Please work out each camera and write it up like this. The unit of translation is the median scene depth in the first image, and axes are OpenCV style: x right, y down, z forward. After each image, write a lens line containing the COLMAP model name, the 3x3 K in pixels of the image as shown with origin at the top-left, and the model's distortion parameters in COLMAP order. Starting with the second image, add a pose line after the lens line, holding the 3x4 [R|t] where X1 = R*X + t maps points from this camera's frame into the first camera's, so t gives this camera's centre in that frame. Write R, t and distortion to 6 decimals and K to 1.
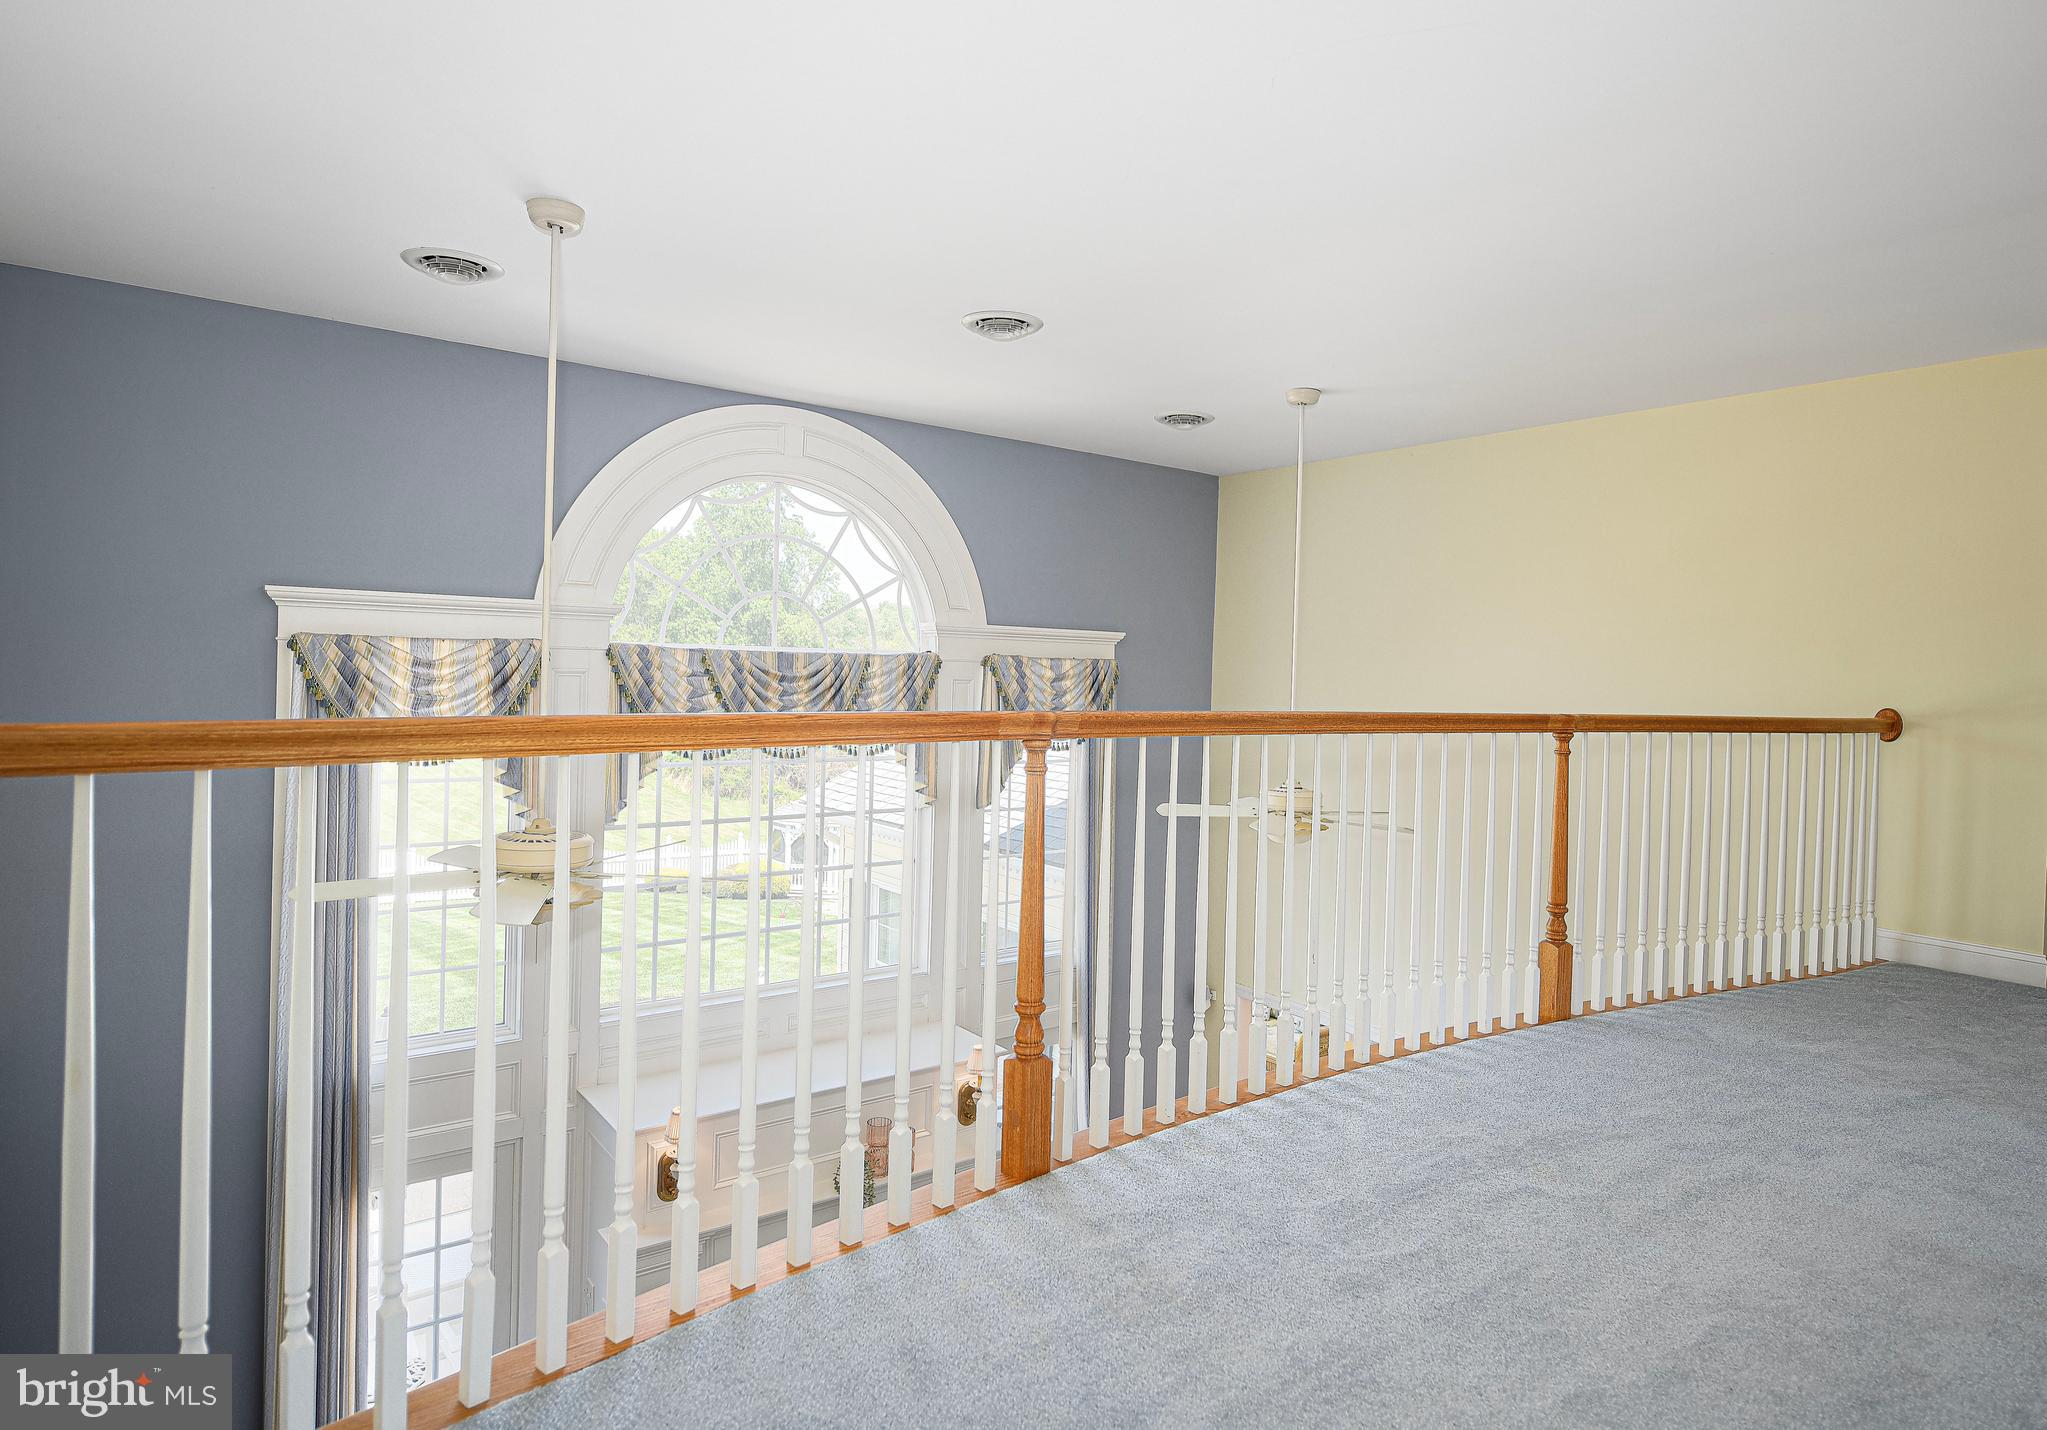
lens RADIAL K [[1226.5, 0, 1024.9], [0, 1226.5, 680.0], [0, 0, 1]] dist [-0.001924, -0.000185]
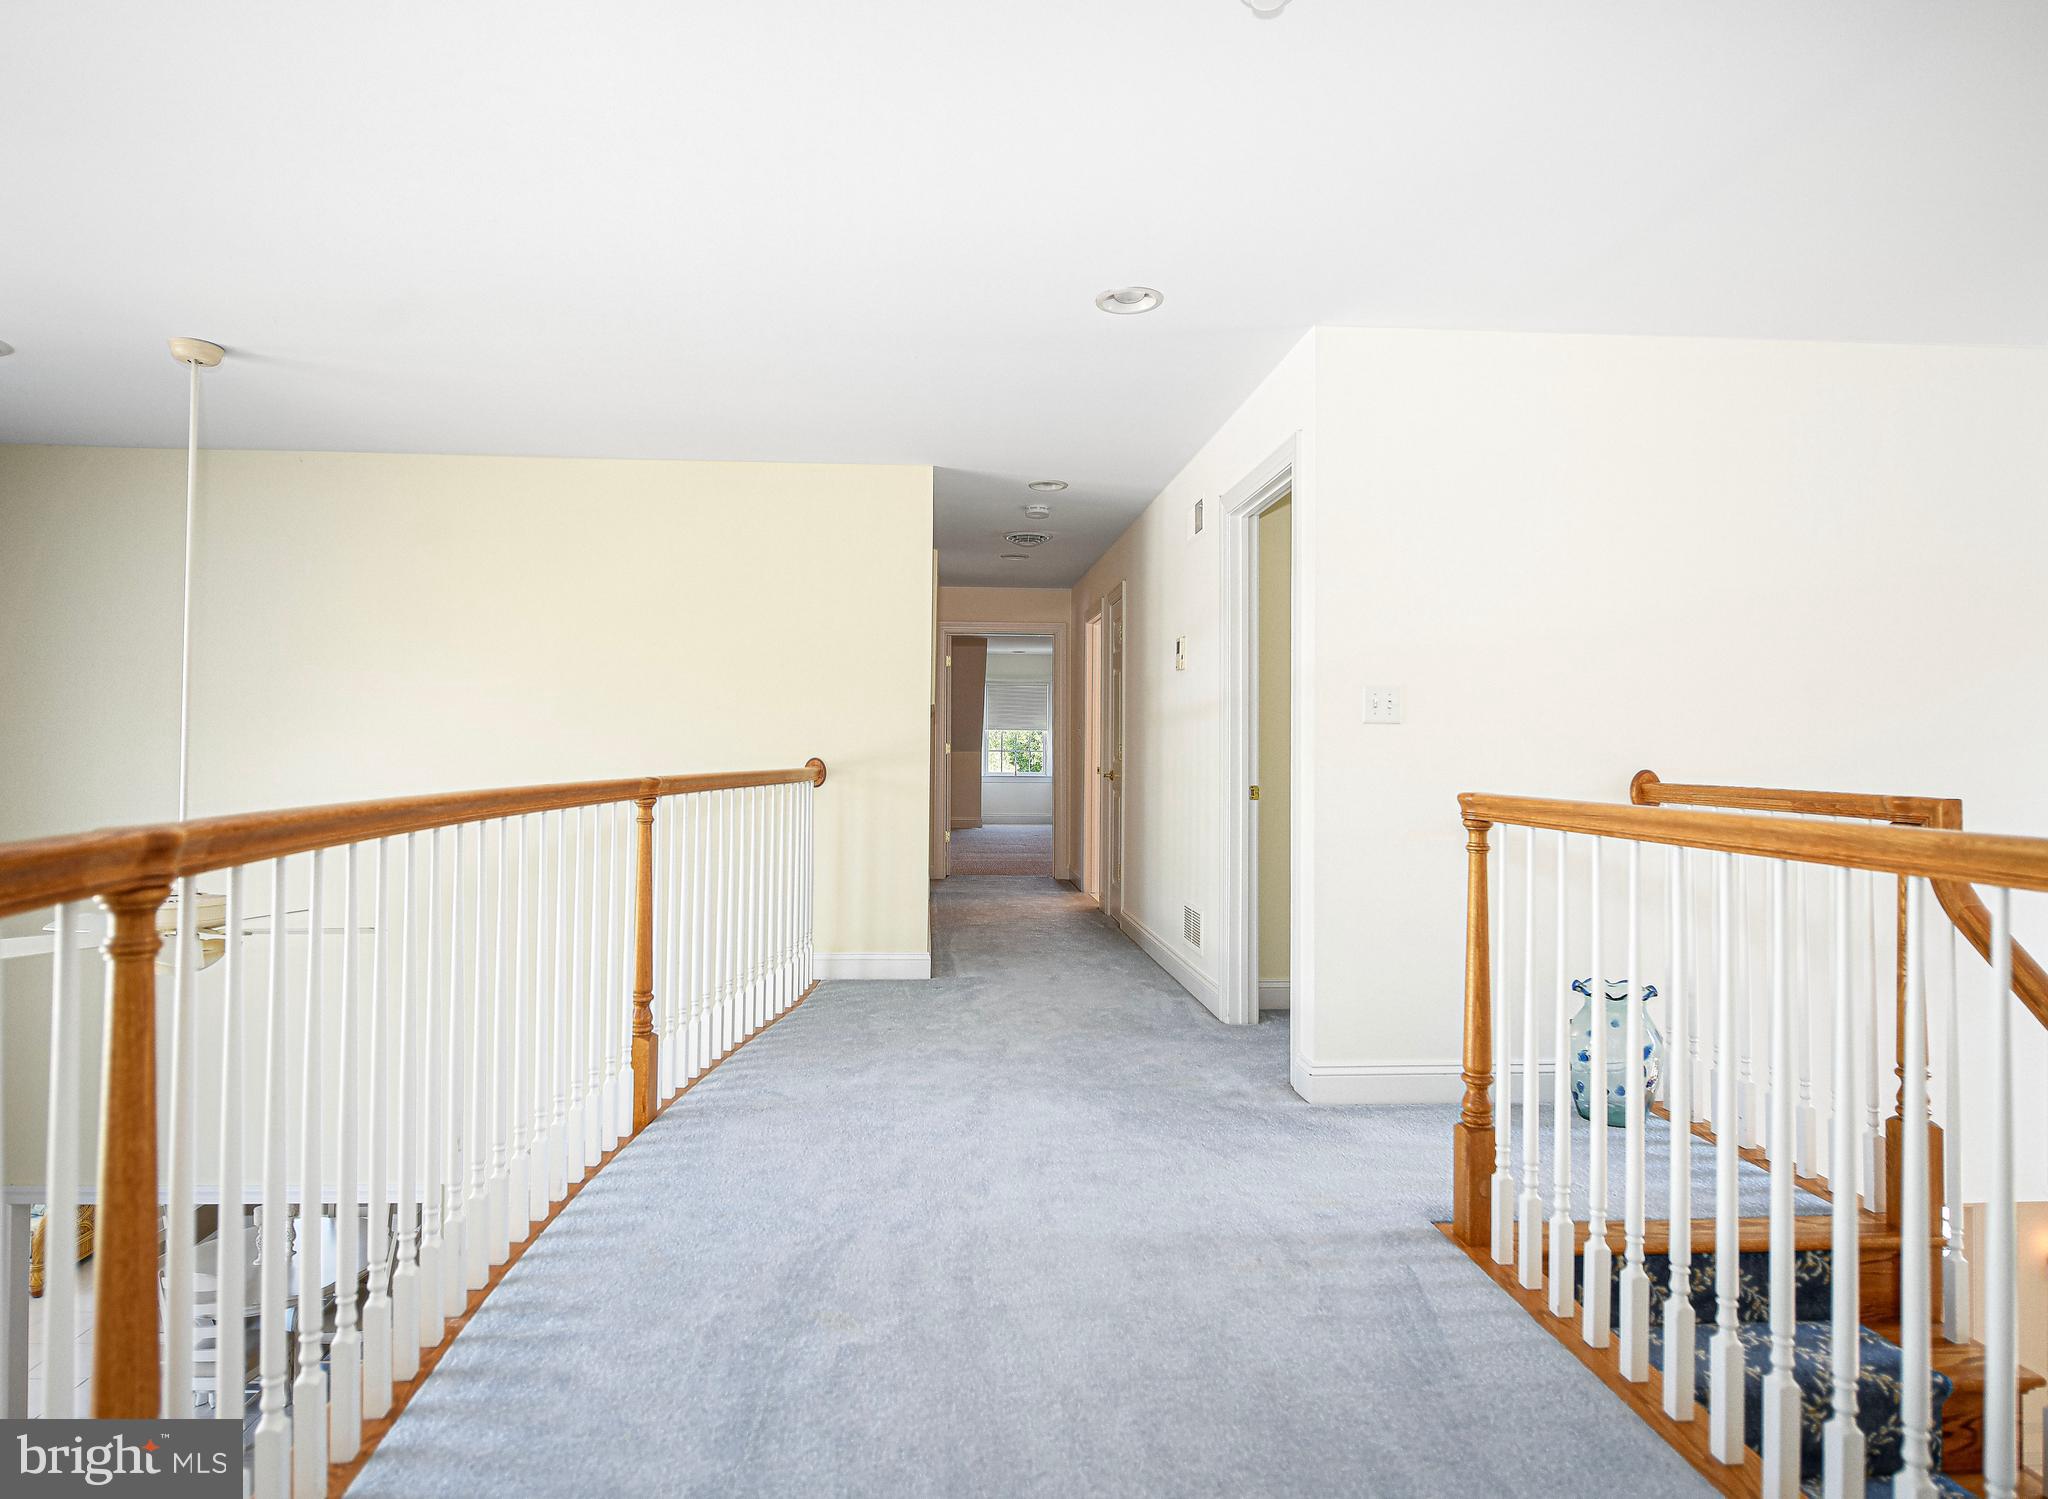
lens RADIAL K [[1177.4, 0, 1029.9], [0, 1177.4, 722.0], [0, 0, 1]] dist [-0.000572, 0.000705]
pose [[0.540465, -0.008292, 0.841326, -0.180921], [0.015513, 0.999880, -0.000111, -0.011461], [-0.841224, 0.013112, 0.540528, 0.420945]]
